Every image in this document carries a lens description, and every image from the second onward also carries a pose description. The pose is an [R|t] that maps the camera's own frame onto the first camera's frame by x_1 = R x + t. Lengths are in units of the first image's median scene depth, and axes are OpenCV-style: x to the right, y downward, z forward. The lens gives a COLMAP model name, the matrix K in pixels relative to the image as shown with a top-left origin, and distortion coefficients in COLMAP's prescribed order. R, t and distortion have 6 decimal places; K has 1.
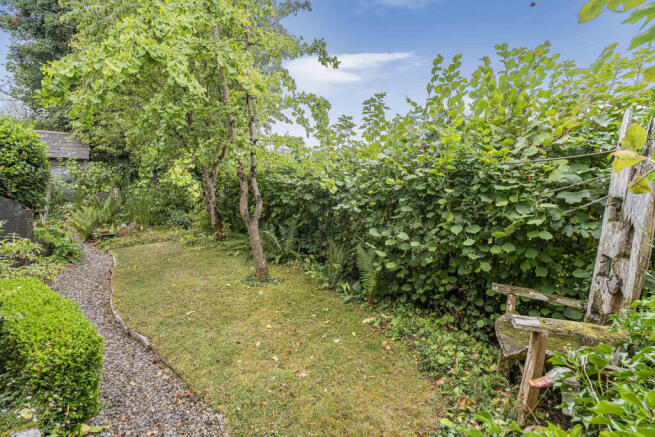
lens RADIAL K [[290.7, 0, 329.1], [0, 290.7, 219.8], [0, 0, 1]] dist [-0.003084, -0.000704]
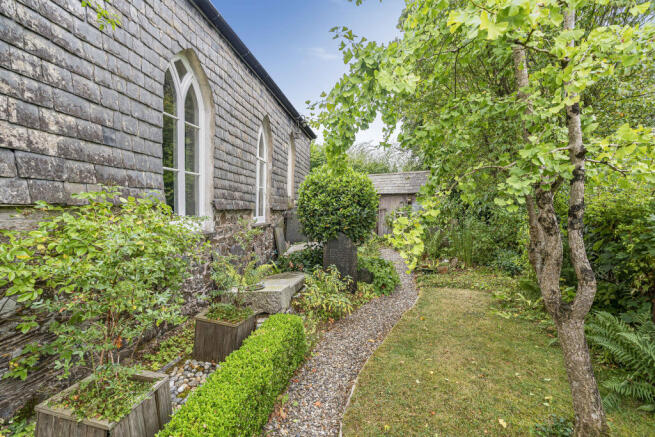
lens RADIAL K [[290.7, 0, 327.7], [0, 290.7, 218.0], [0, 0, 1]] dist [-0.003084, -0.000704]
pose [[0.406877, 0.019022, -0.913285, 0.007085], [-0.095409, 0.995200, -0.021777, -0.102881], [0.908487, 0.095996, 0.406738, 0.398203]]
